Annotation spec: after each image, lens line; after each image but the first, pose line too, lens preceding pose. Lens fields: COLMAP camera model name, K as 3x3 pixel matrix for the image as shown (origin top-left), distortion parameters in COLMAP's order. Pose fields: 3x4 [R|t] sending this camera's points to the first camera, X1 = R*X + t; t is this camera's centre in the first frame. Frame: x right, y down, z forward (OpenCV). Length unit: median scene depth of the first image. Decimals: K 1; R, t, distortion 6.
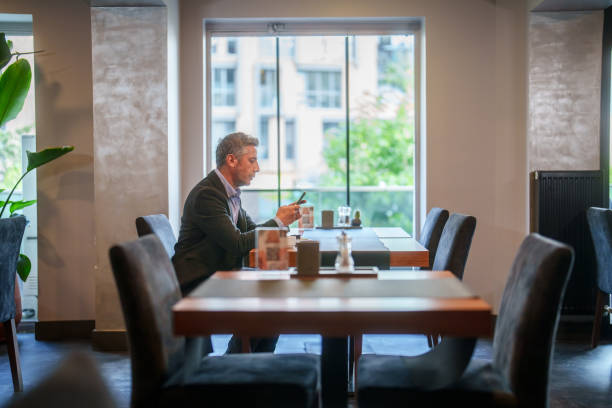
lens RADIAL K [[577.7, 0, 306.0], [0, 577.7, 204.0], [0, 0, 1]] dist [-0.039427, 0.023425]
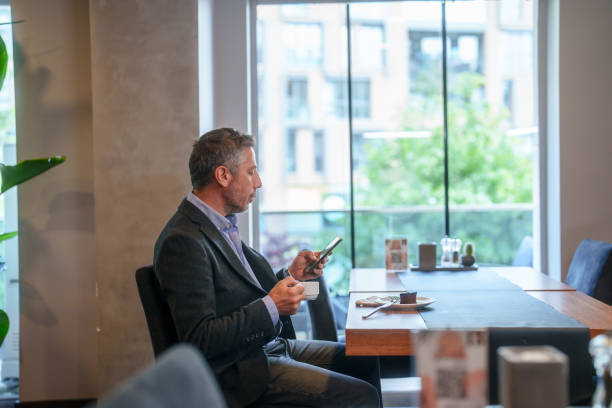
lens RADIAL K [[577.7, 0, 306.0], [0, 577.7, 204.0], [0, 0, 1]] dist [-0.039427, 0.023425]
pose [[0.999199, -0.009236, -0.038938, -0.080644], [0.008342, 0.999700, -0.023049, -0.022285], [0.039139, 0.022706, 0.998976, 0.297957]]
